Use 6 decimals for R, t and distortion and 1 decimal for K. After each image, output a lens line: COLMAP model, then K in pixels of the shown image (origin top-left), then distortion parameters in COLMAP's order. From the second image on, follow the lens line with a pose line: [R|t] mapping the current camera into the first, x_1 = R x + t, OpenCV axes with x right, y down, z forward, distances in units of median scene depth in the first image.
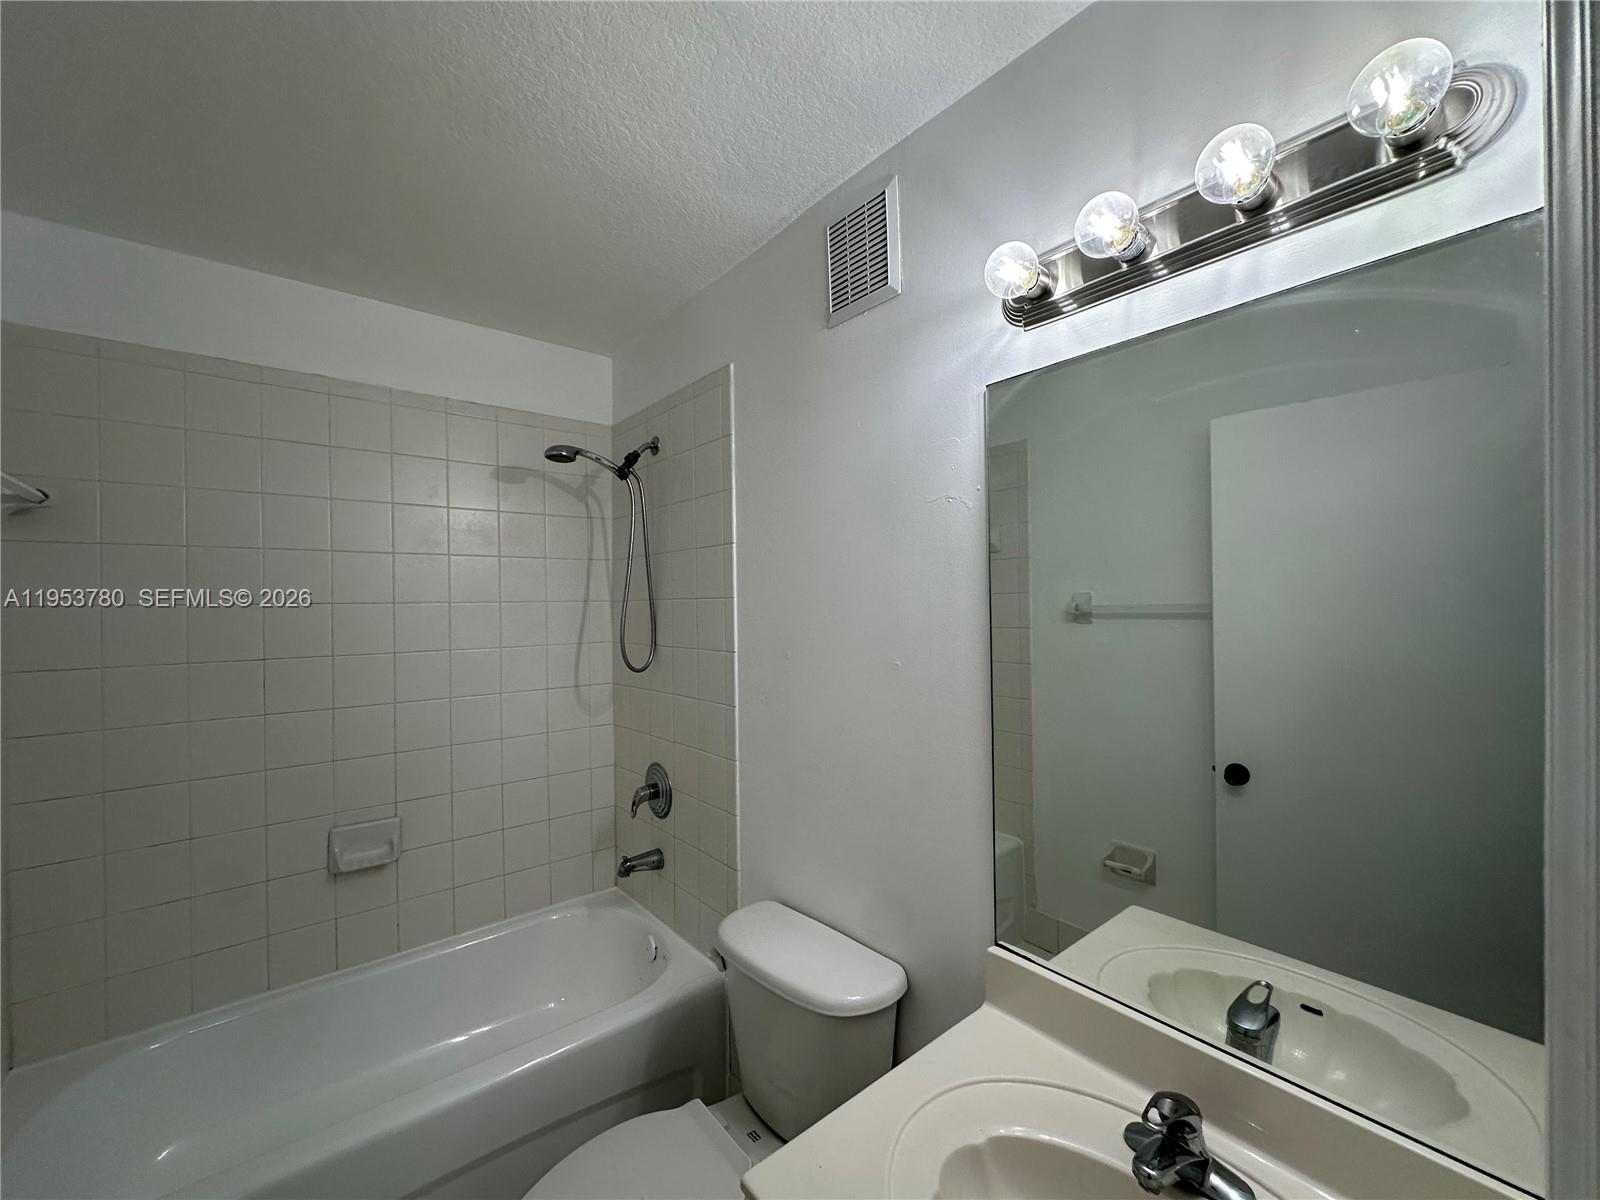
lens RADIAL K [[637.4, 0, 801.4], [0, 637.4, 600.0], [0, 0, 1]] dist [-0.007099, 0.001410]
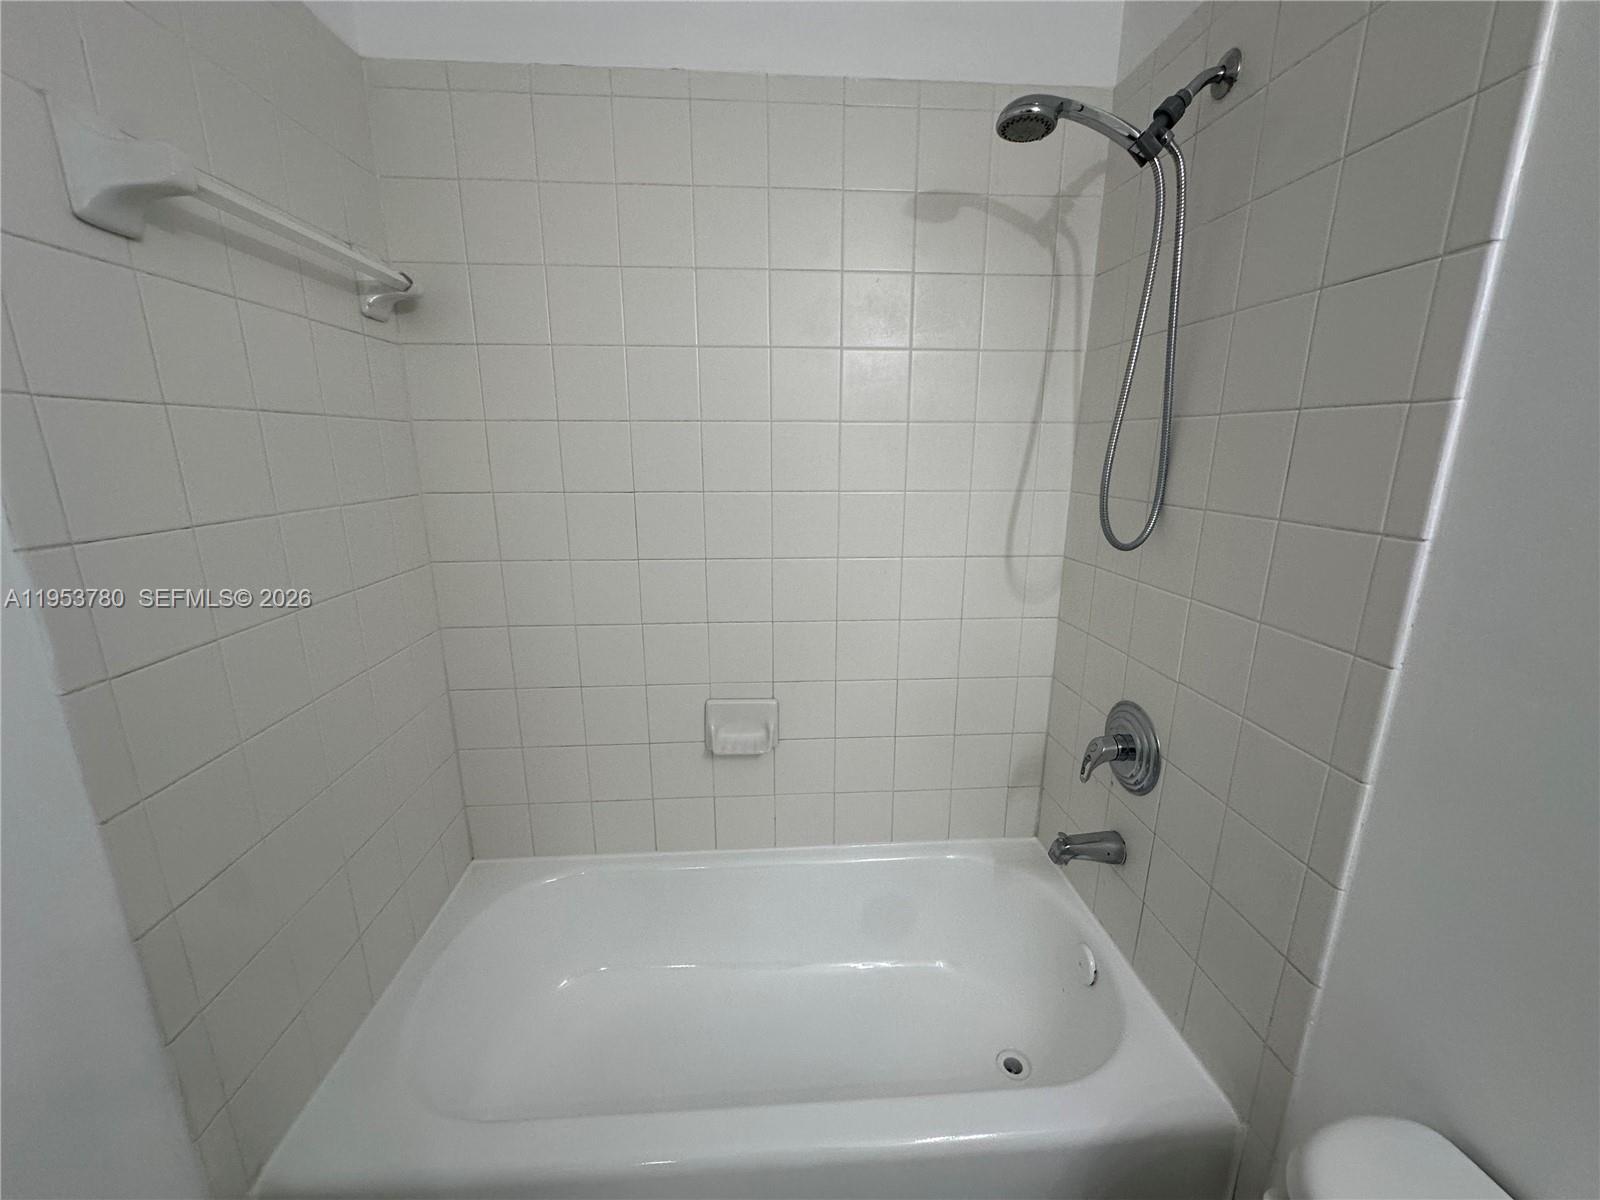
lens RADIAL K [[637.4, 0, 797.6], [0, 637.4, 600.3], [0, 0, 1]] dist [-0.007099, 0.001410]
pose [[0.810854, 0.152822, -0.564943, -0.148578], [-0.010091, 0.968813, 0.247589, 0.018546], [0.585161, -0.195058, 0.787108, 0.340594]]
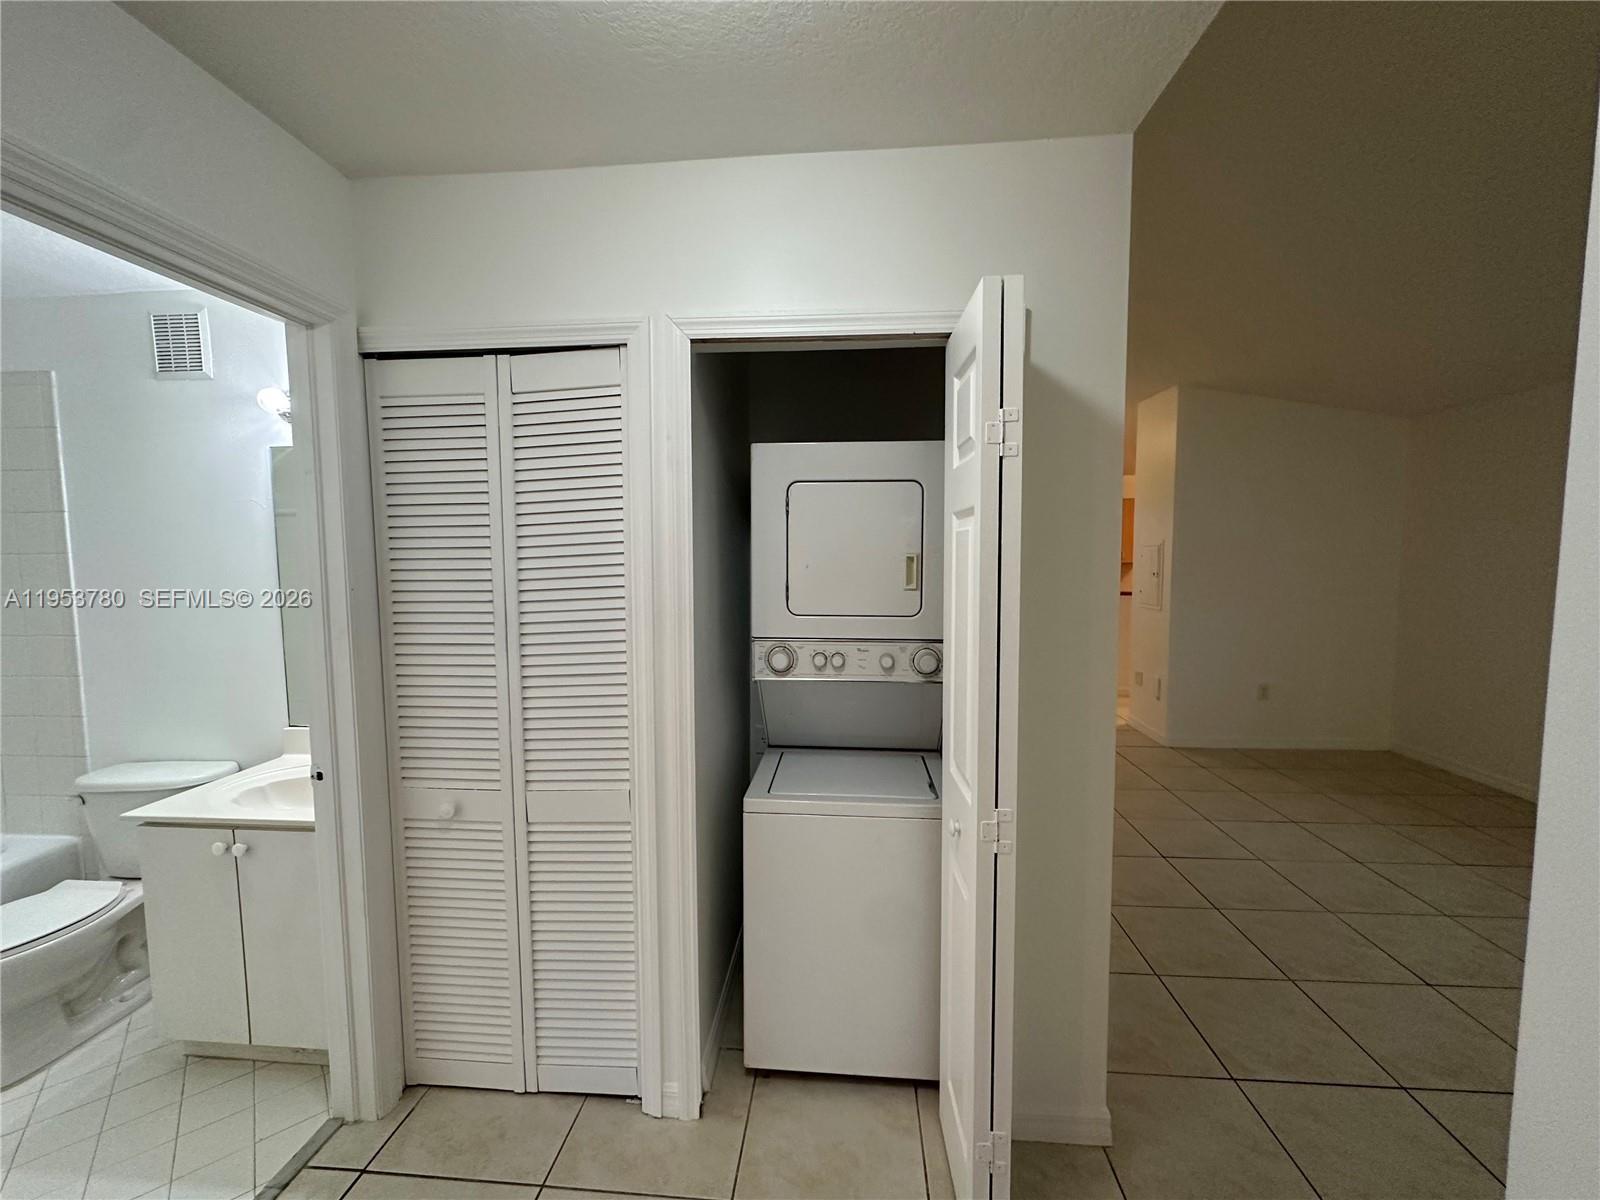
lens RADIAL K [[637.4, 0, 802.3], [0, 637.4, 601.2], [0, 0, 1]] dist [-0.007099, 0.001410]
pose [[0.692366, -0.041061, 0.720377, -0.002057], [-0.004910, 0.998088, 0.061609, 0.023181], [-0.721530, -0.046193, 0.690841, -2.934531]]
